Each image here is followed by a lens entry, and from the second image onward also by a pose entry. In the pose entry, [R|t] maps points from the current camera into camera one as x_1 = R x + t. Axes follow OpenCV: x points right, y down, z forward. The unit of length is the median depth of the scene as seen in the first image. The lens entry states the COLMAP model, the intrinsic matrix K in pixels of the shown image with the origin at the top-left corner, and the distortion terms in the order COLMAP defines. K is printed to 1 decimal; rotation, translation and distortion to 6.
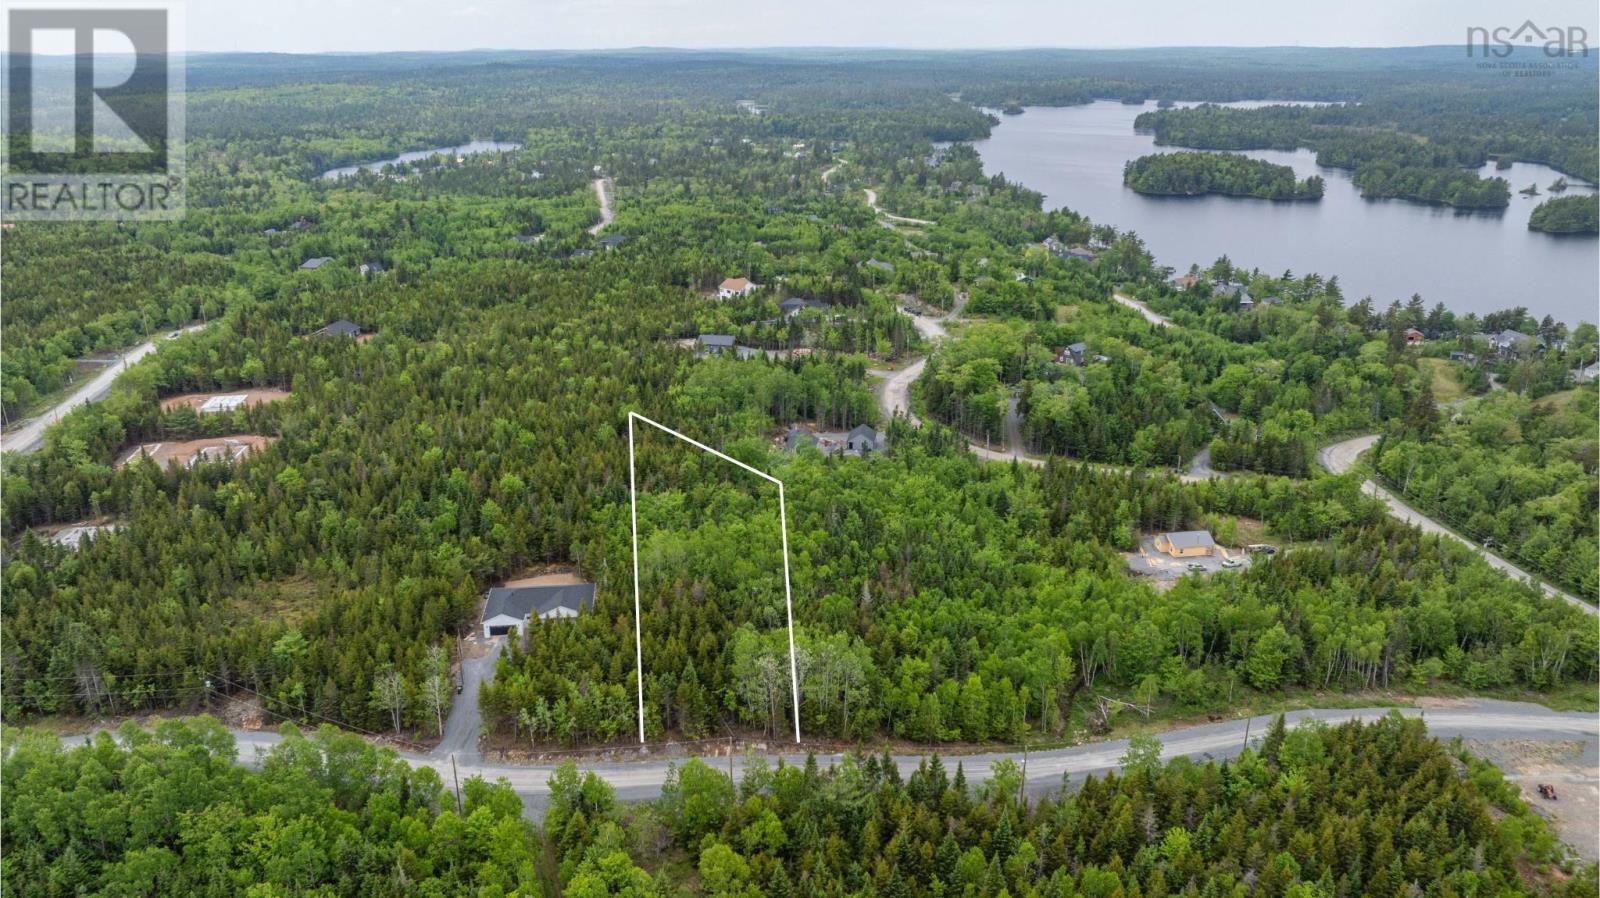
lens RADIAL K [[1173.5, 0, 790.5], [0, 1173.5, 449.5], [0, 0, 1]] dist [-0.014798, -0.009661]
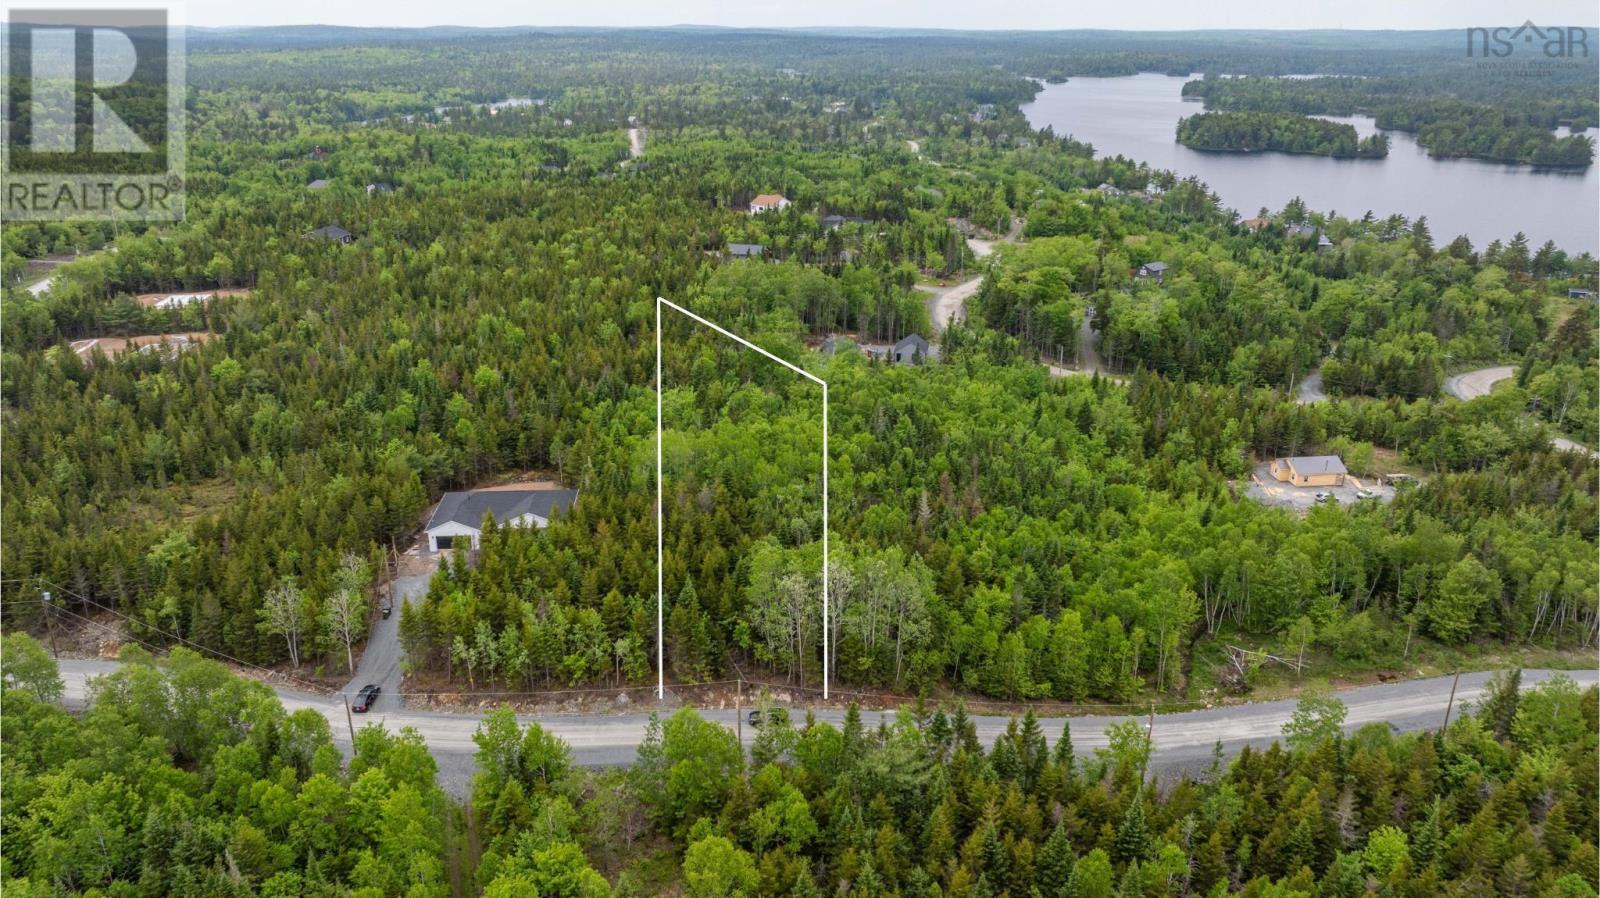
lens RADIAL K [[1125.5, 0, 796.1], [0, 1125.5, 446.7], [0, 0, 1]] dist [-0.032255, 0.027754]
pose [[0.999514, 0.020337, -0.023639, -0.002566], [-0.020103, 0.999747, 0.010074, 0.064082], [0.023838, -0.009593, 0.999670, 0.215174]]
